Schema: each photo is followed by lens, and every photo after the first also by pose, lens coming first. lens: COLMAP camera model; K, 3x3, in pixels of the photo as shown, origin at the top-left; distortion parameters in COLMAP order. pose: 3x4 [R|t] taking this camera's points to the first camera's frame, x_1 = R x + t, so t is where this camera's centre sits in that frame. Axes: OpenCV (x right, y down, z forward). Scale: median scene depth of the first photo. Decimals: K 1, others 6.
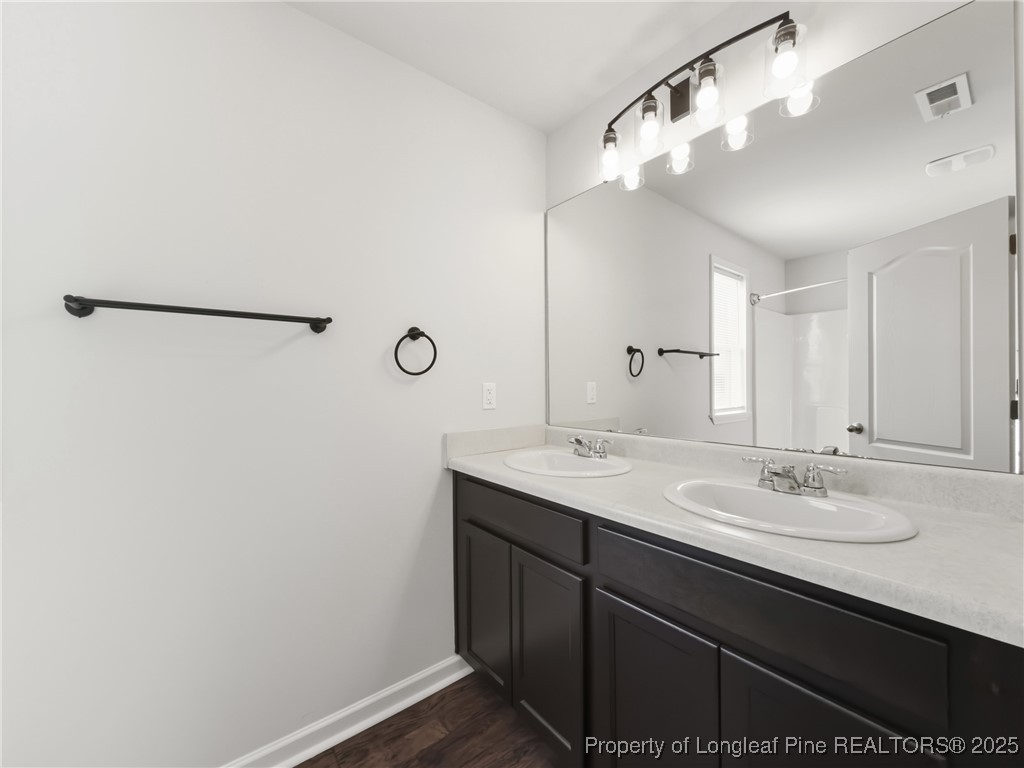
lens RADIAL K [[413.5, 0, 518.8], [0, 413.5, 384.0], [0, 0, 1]] dist [-0.000422, -0.000129]
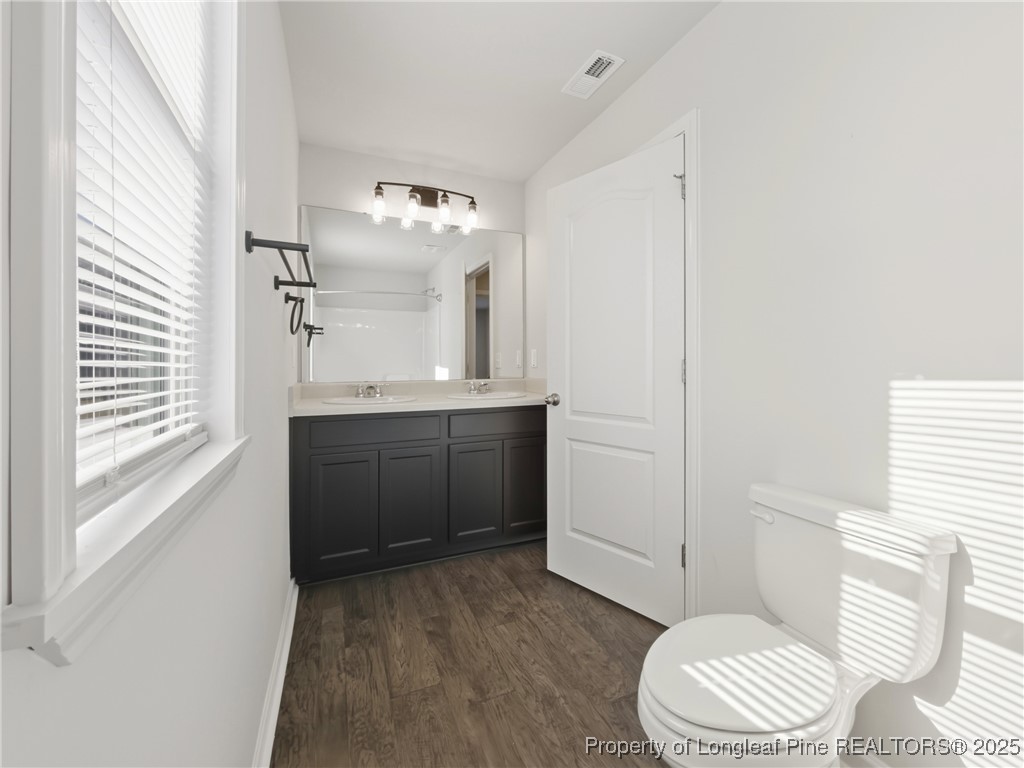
lens RADIAL K [[411.4, 0, 526.6], [0, 411.4, 366.0], [0, 0, 1]] dist [0.000791, 0.000066]
pose [[0.246156, 0.008084, 0.969197, -1.153378], [0.005041, 0.999941, -0.009621, 0.079439], [-0.969217, 0.007254, 0.246100, 0.084740]]
